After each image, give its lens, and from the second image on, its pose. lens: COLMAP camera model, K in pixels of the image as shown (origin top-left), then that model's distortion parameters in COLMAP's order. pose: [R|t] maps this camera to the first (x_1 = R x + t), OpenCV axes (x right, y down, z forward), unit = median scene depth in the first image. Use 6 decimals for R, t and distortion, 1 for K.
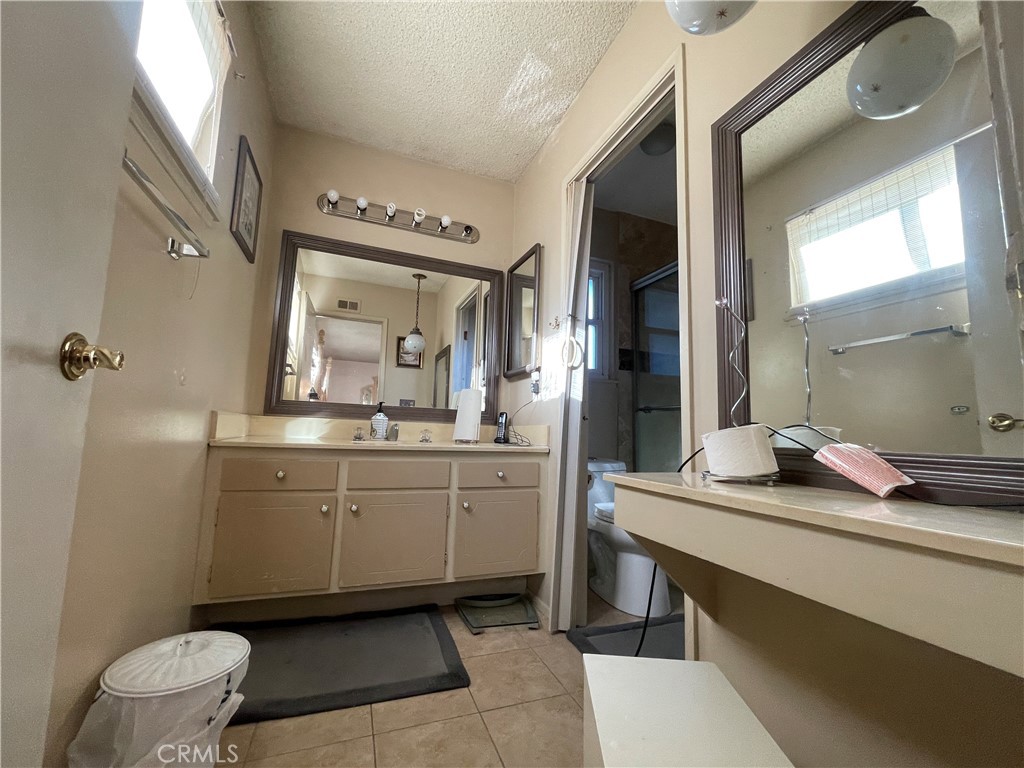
lens RADIAL K [[409.1, 0, 512.0], [0, 409.1, 384.0], [0, 0, 1]] dist [0.001518, 0.000023]
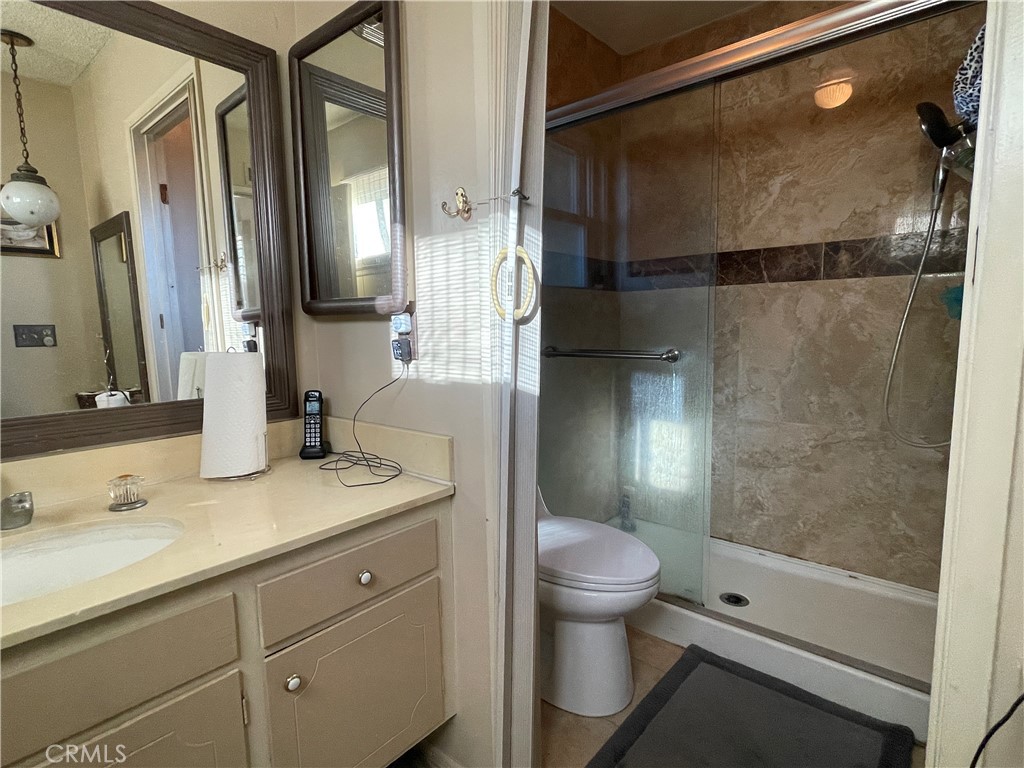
lens RADIAL K [[529.7, 0, 506.3], [0, 529.7, 387.0], [0, 0, 1]] dist [-0.002867, 0.001463]
pose [[0.888387, -0.102346, 0.447541, -0.095319], [-0.007383, 0.971523, 0.236830, -0.079290], [-0.459035, -0.213701, 0.862333, 0.384455]]
